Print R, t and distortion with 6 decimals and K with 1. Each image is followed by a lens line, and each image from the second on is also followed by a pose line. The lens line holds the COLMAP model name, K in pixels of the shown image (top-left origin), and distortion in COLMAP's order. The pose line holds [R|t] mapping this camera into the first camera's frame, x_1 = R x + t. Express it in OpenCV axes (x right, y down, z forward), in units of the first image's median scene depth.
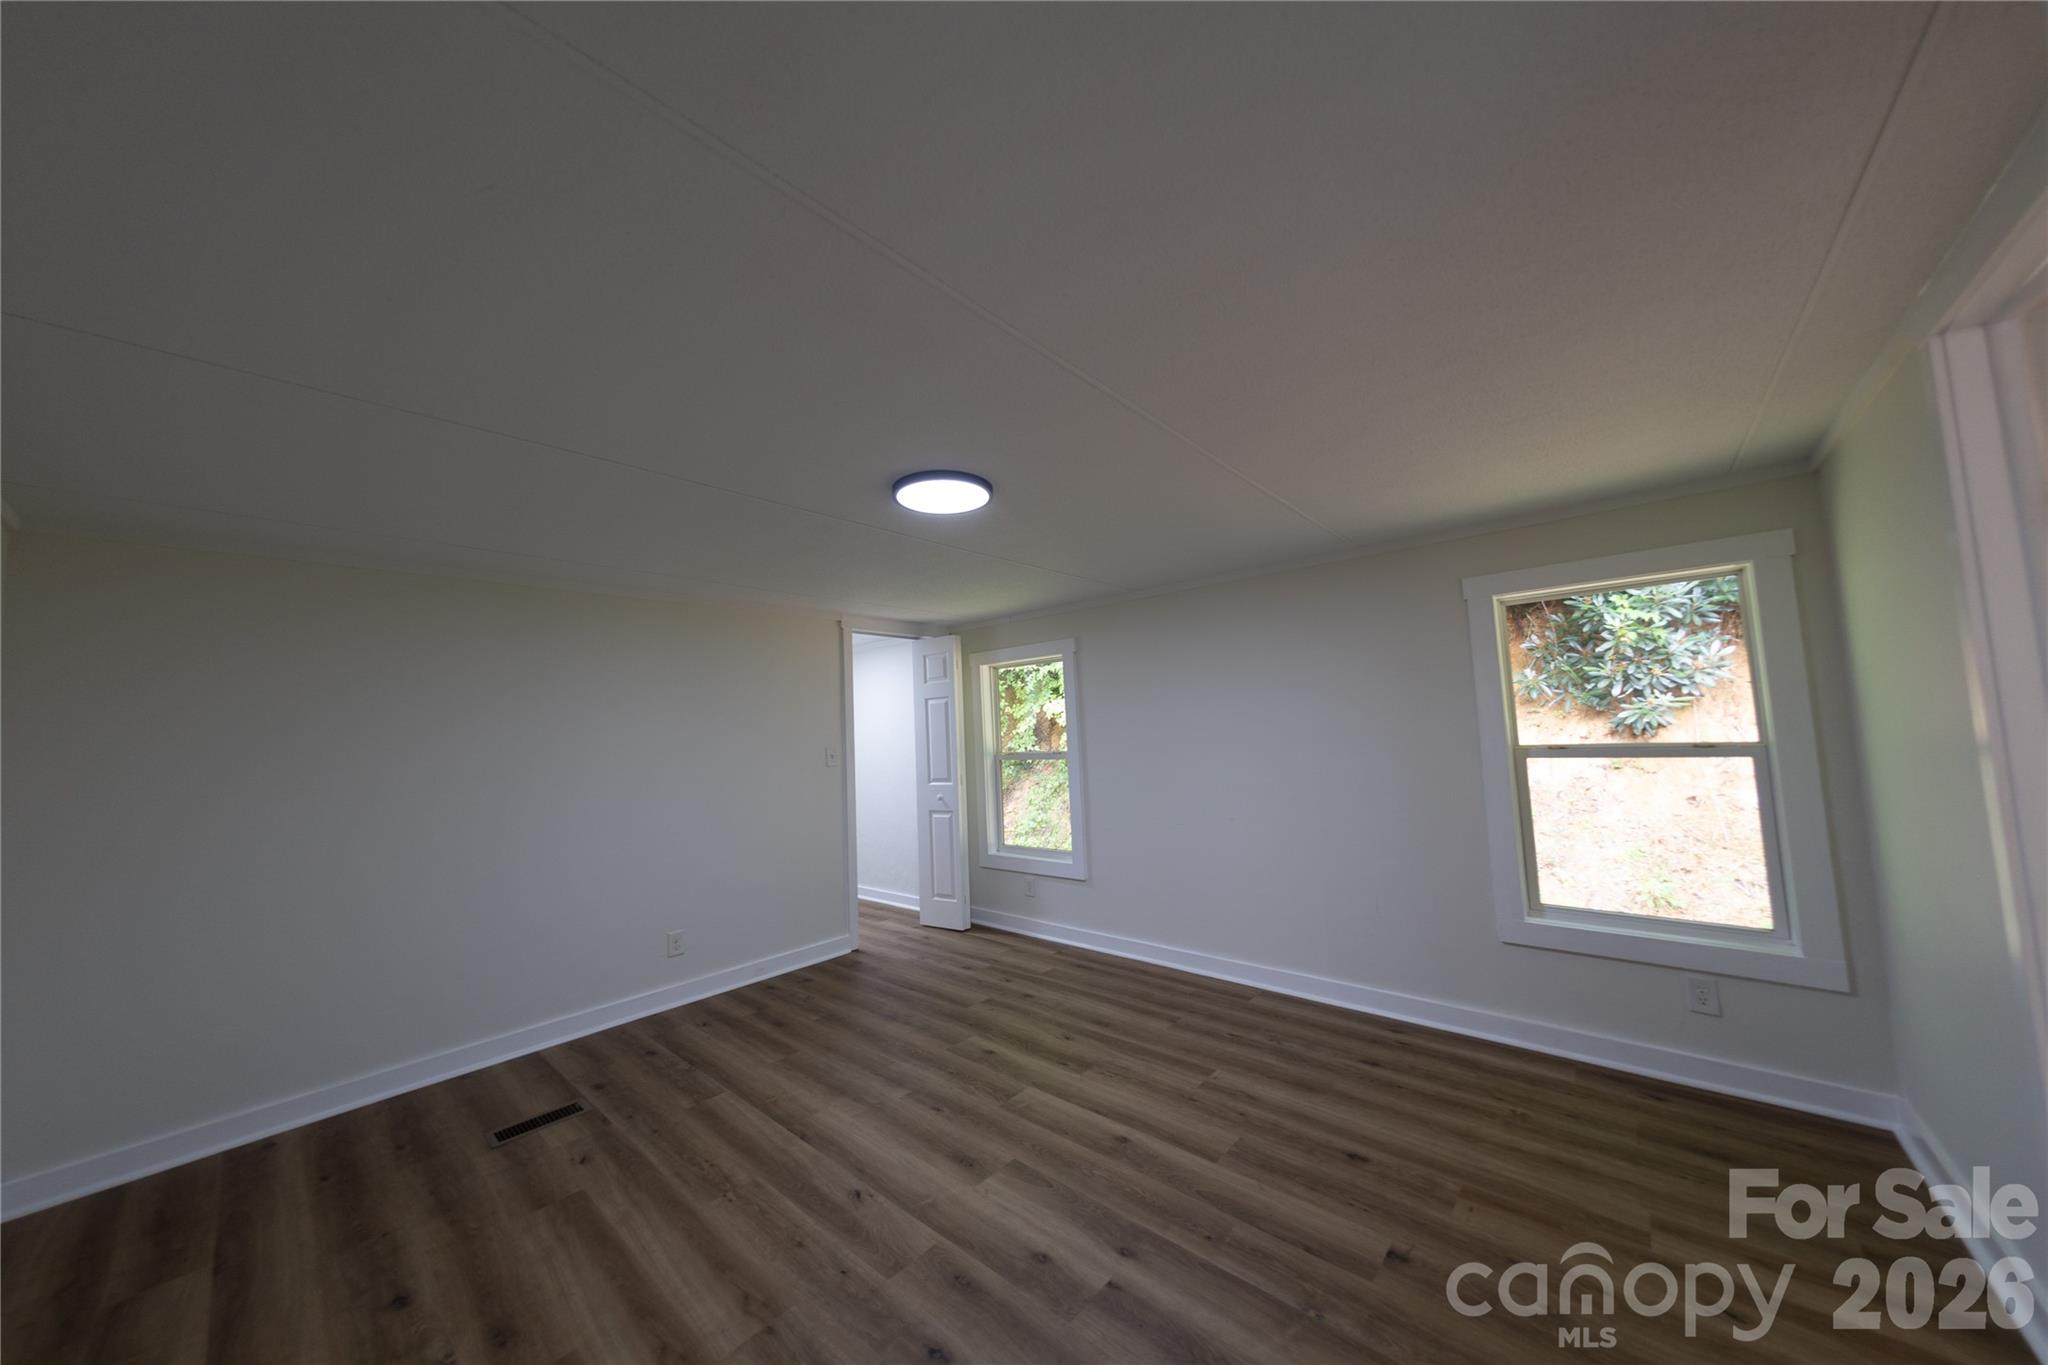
lens RADIAL K [[679.9, 0, 1020.1], [0, 679.9, 682.0], [0, 0, 1]] dist [0.004127, 0.001135]
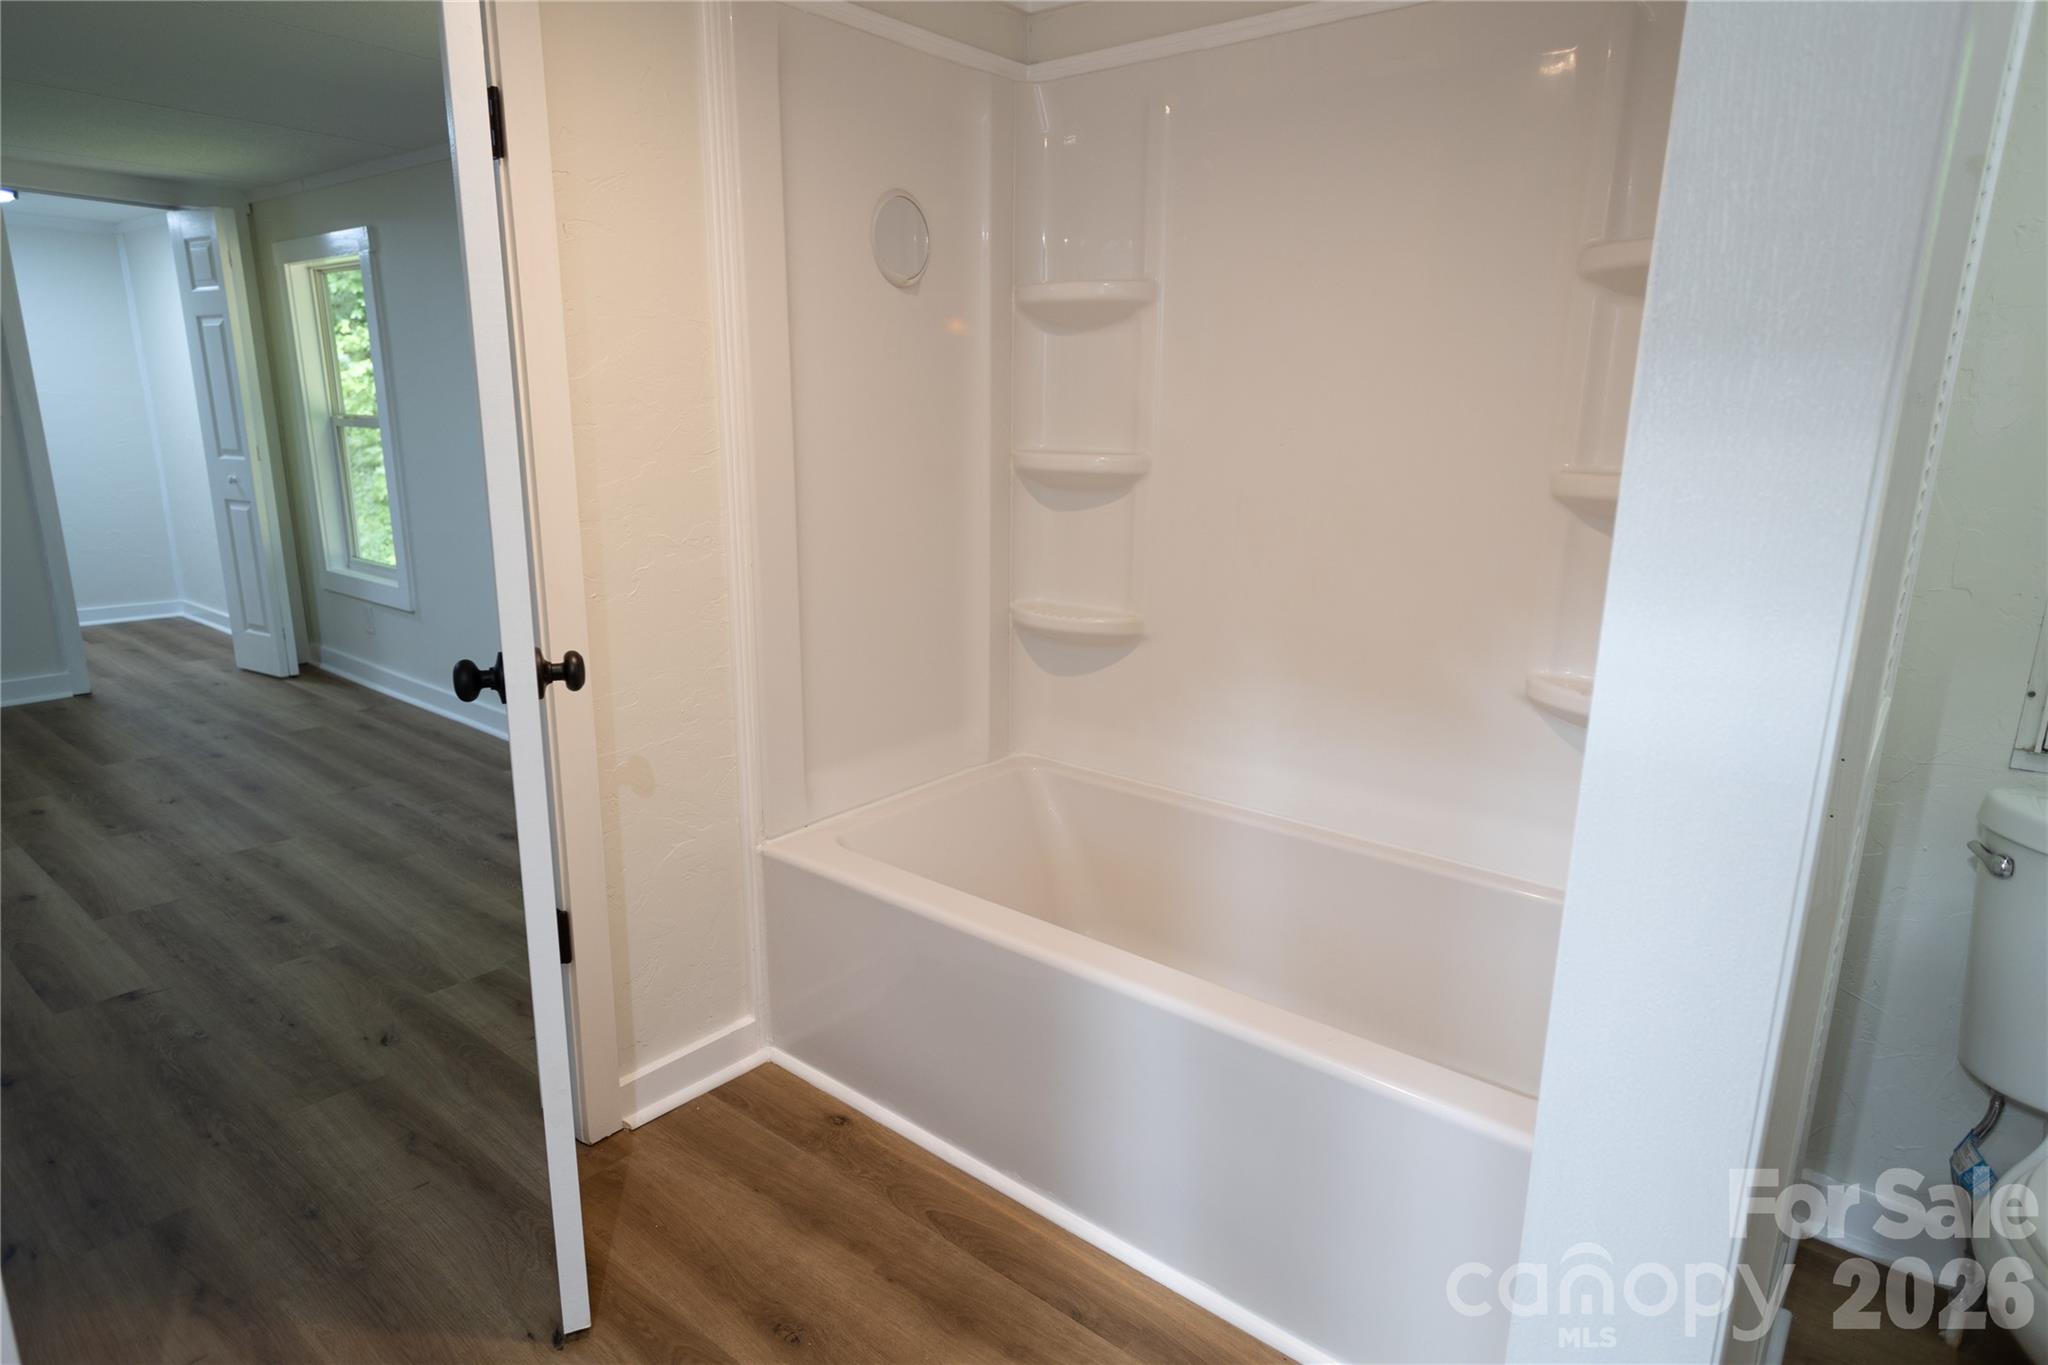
lens RADIAL K [[1140.1, 0, 1012.2], [0, 1140.1, 688.2], [0, 0, 1]] dist [0.023509, -0.006912]
pose [[0.997186, 0.044161, 0.060575, 1.064284], [-0.061018, 0.947573, 0.313660, -0.054738], [-0.043547, -0.316473, 0.947601, -0.232284]]
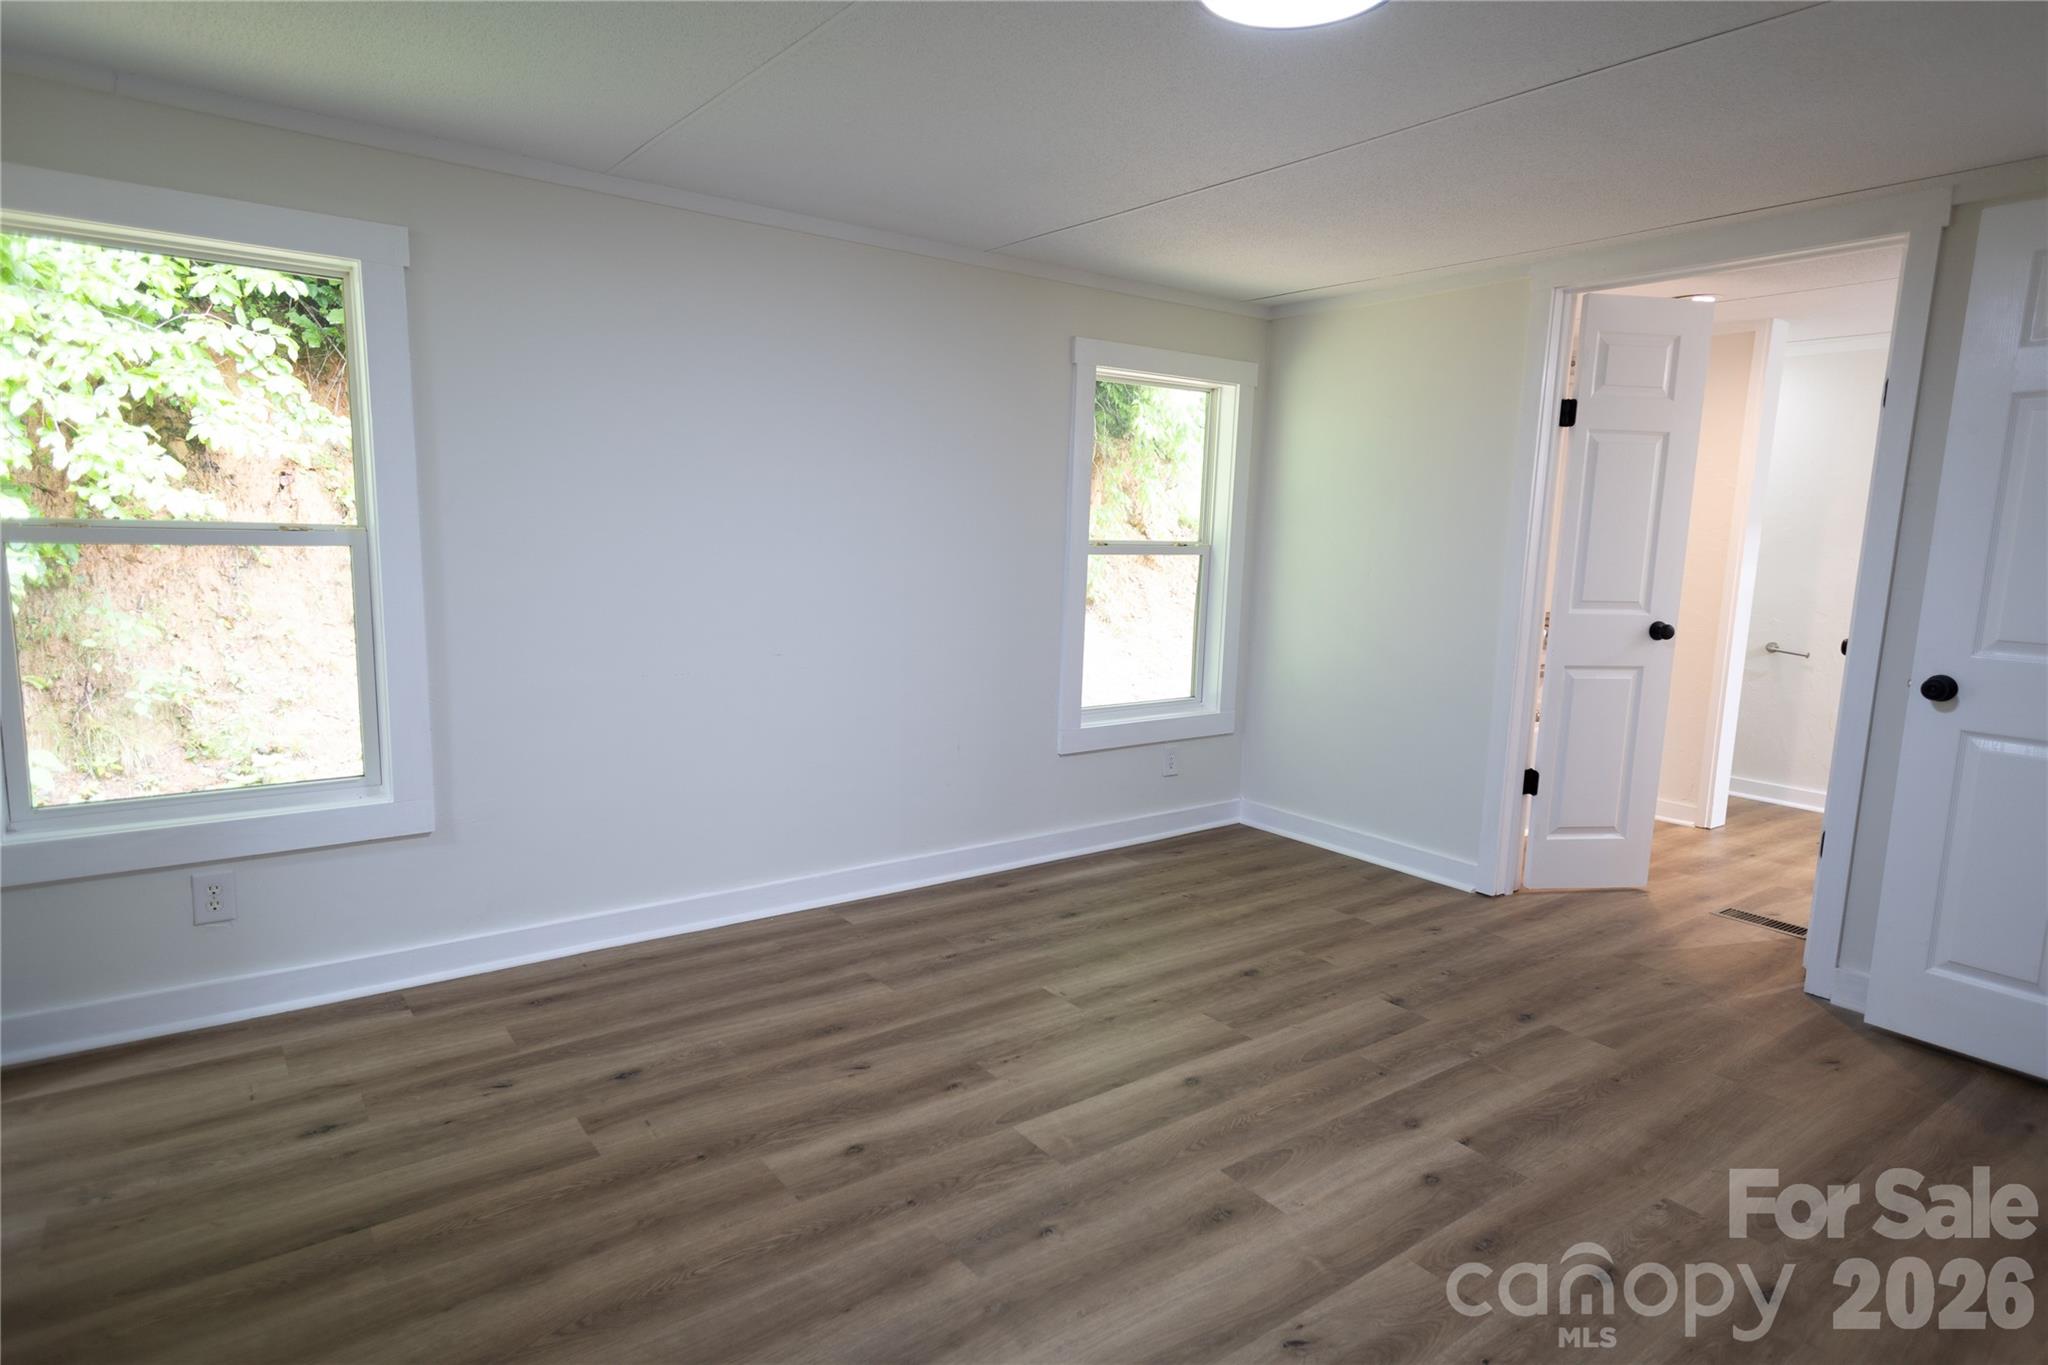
lens RADIAL K [[1140.1, 0, 1021.5], [0, 1140.1, 684.7], [0, 0, 1]] dist [0.023509, -0.006912]
pose [[0.201922, -0.102356, 0.974038, -0.885338], [-0.114111, 0.985292, 0.127194, 0.113168], [-0.972731, -0.136832, 0.187272, 0.879761]]
